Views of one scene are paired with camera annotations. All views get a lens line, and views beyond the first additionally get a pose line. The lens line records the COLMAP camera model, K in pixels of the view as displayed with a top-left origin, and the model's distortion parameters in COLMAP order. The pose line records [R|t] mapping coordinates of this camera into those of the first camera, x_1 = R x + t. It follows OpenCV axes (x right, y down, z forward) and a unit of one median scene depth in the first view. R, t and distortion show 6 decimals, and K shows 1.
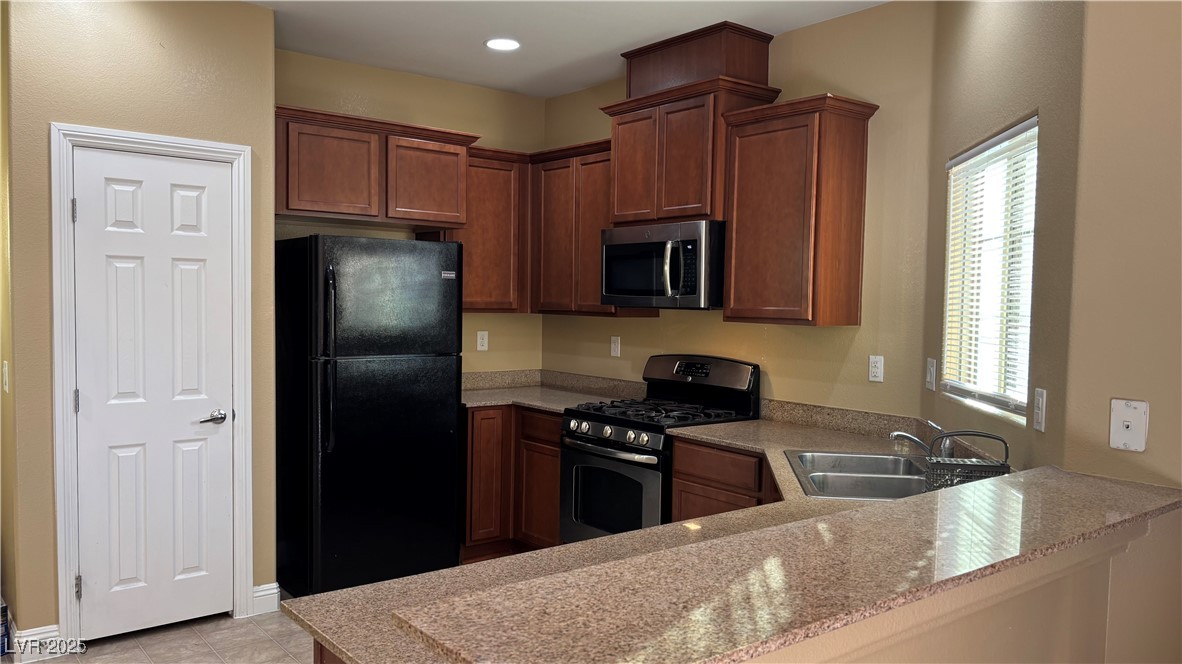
lens RADIAL K [[895.4, 0, 593.3], [0, 895.4, 335.3], [0, 0, 1]] dist [0.011873, 0.009243]
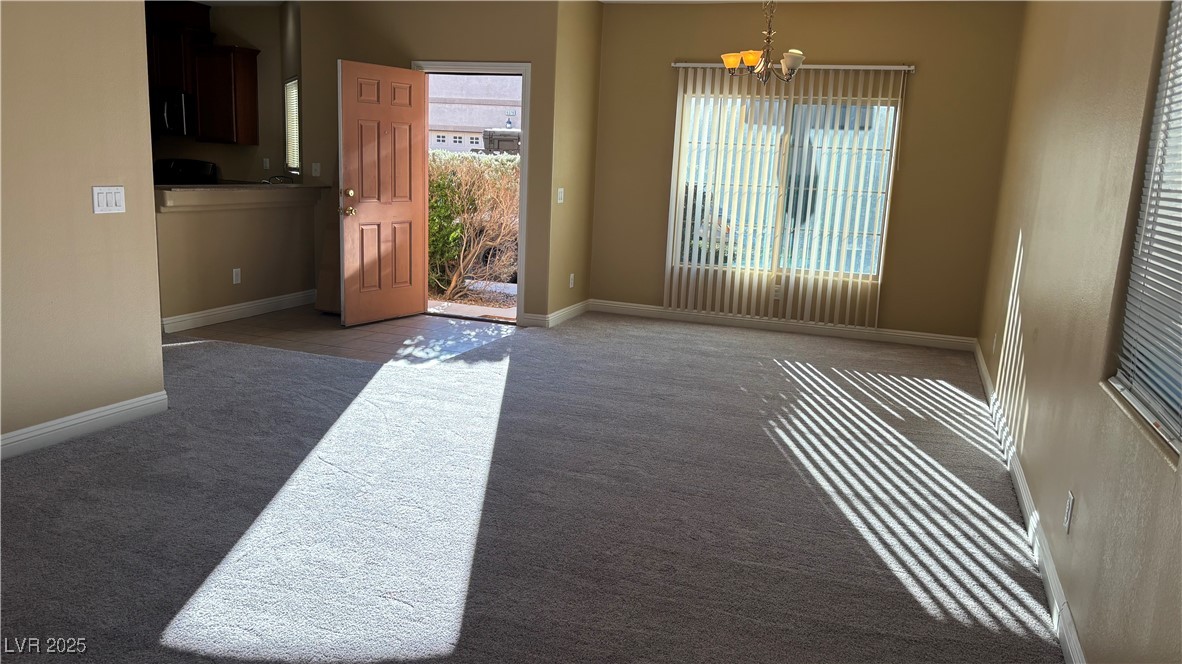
lens RADIAL K [[895.4, 0, 619.4], [0, 895.4, 343.7], [0, 0, 1]] dist [0.011873, 0.009243]
pose [[0.837764, -0.083489, 0.539612, -0.236724], [-0.013863, 0.984671, 0.173871, 0.082418], [-0.545857, -0.153144, 0.823764, -1.604391]]
